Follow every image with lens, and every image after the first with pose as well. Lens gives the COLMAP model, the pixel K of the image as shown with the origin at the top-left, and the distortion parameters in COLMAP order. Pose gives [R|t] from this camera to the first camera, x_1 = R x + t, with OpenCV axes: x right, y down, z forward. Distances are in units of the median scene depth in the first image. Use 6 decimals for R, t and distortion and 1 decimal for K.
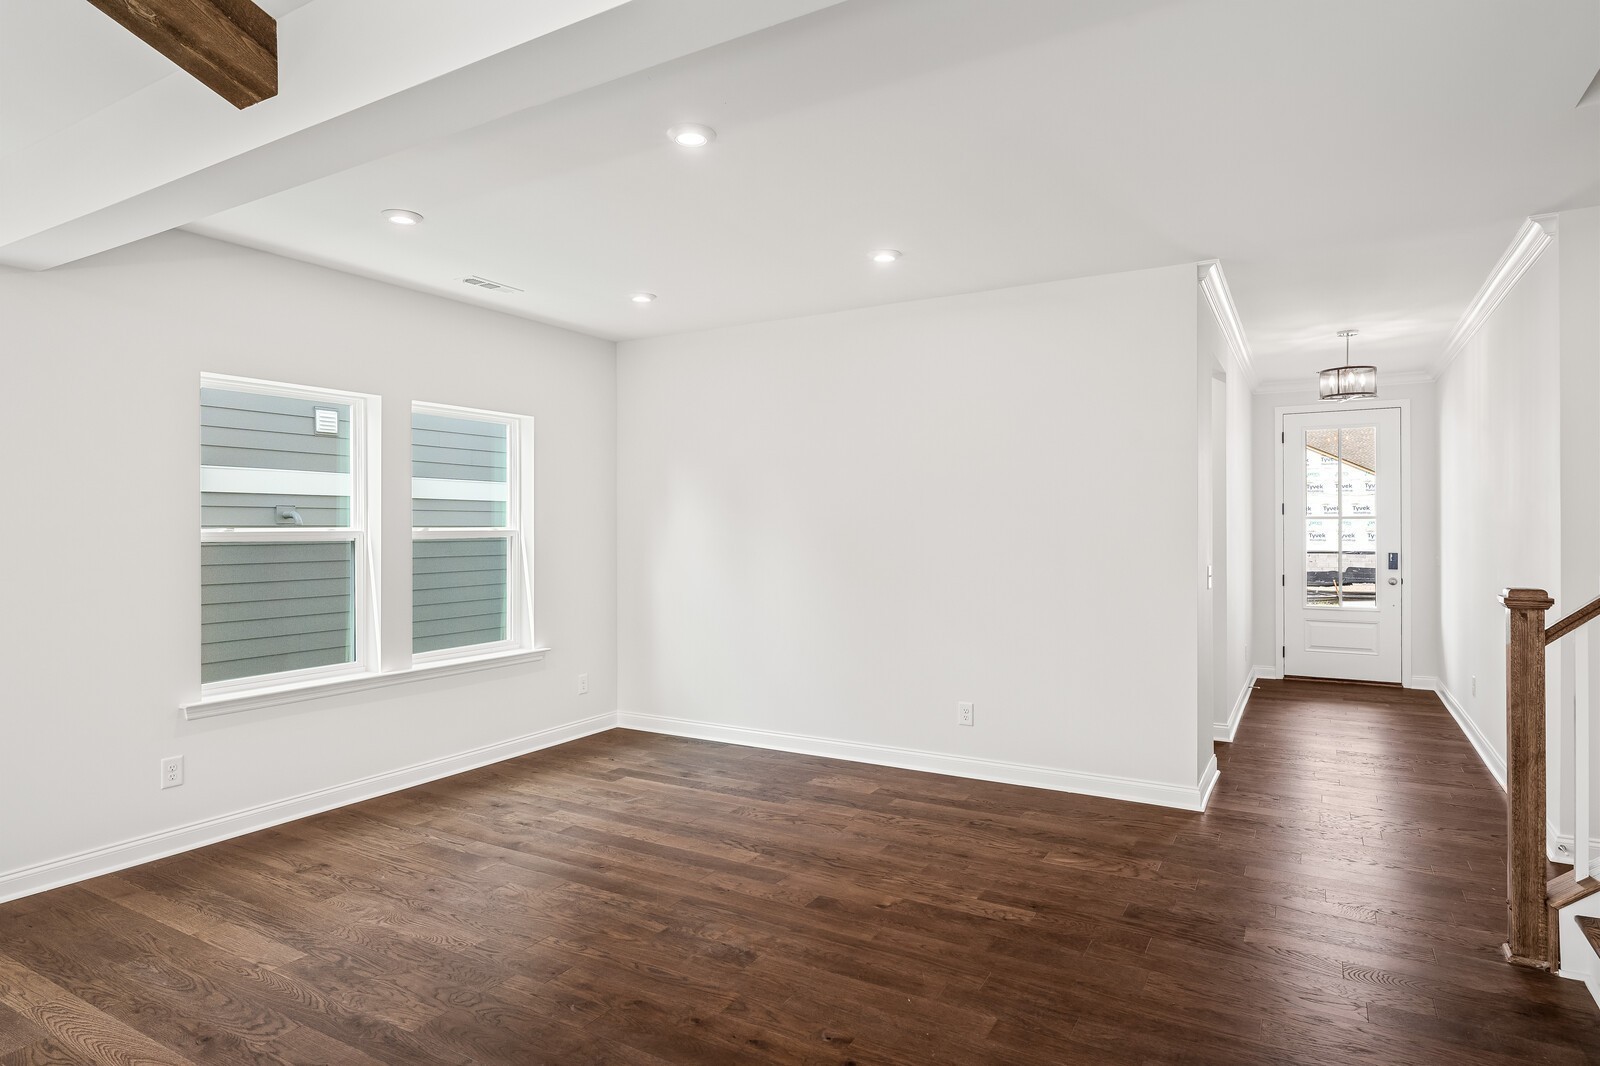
lens RADIAL K [[886.3, 0, 800.3], [0, 886.3, 530.7], [0, 0, 1]] dist [-0.008841, 0.000960]
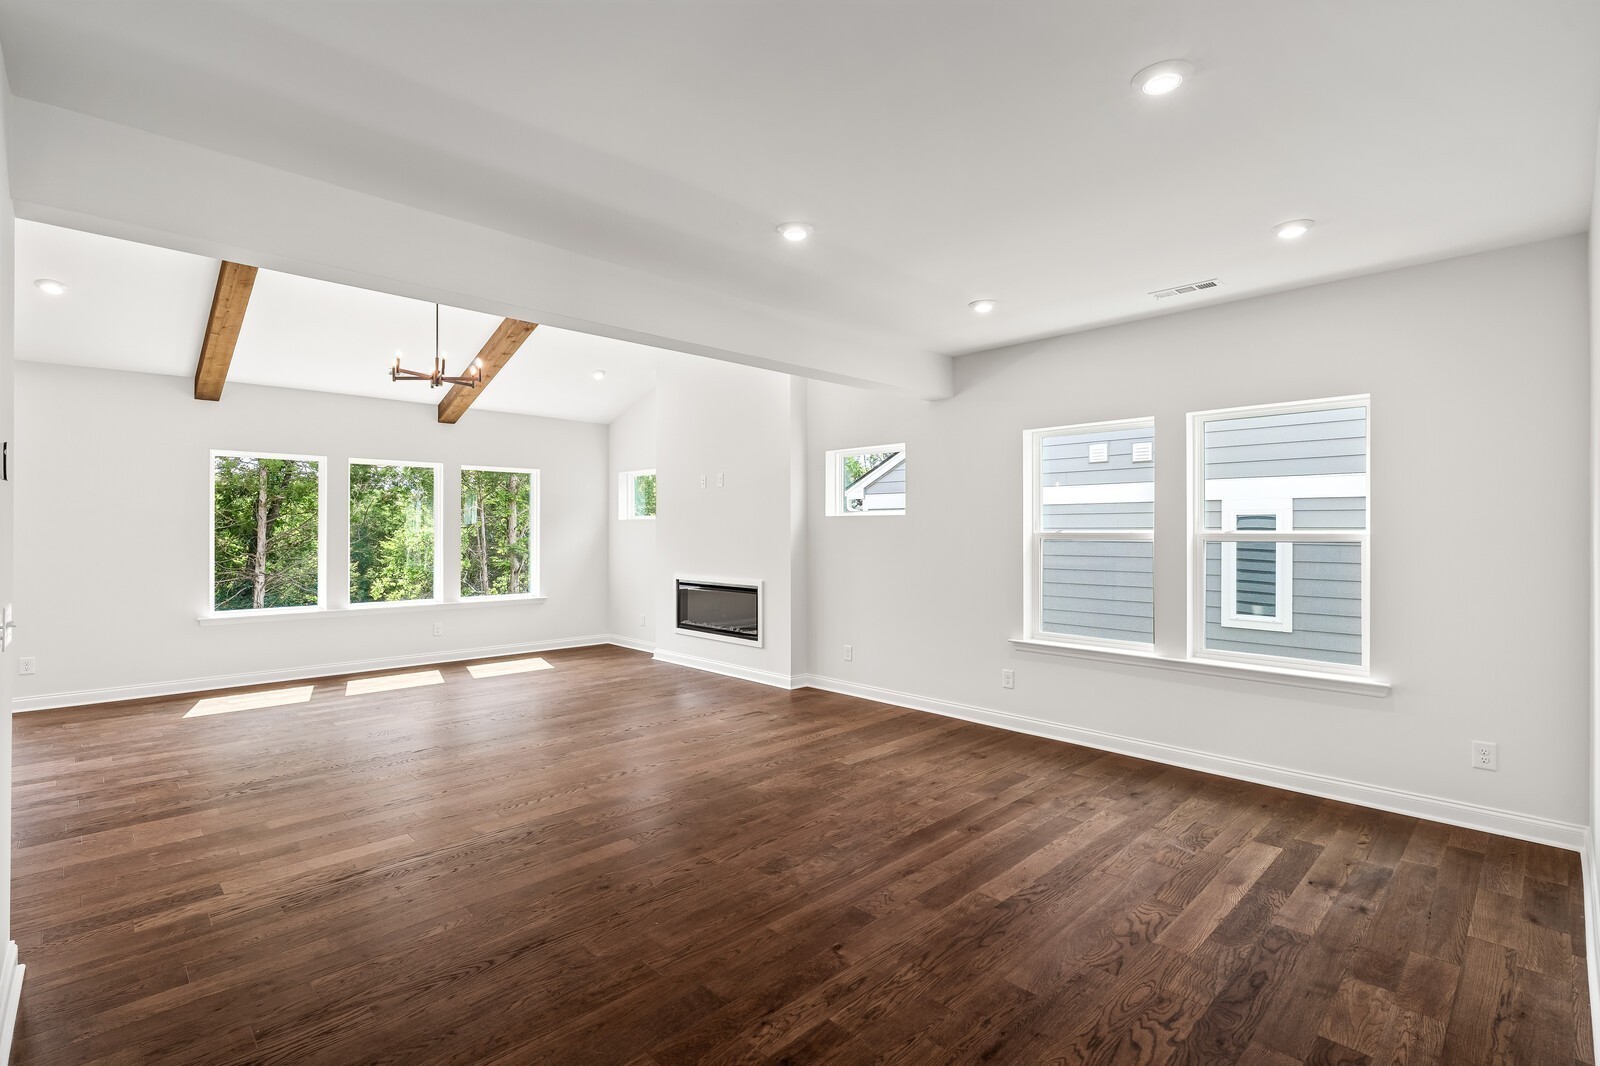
lens RADIAL K [[757.6, 0, 821.1], [0, 757.6, 525.9], [0, 0, 1]] dist [-0.002563, 0.003476]
pose [[-0.260006, -0.002708, -0.965603, 0.641656], [-0.004758, 0.999988, -0.001524, -0.006306], [0.965595, 0.004198, -0.260016, 0.894783]]
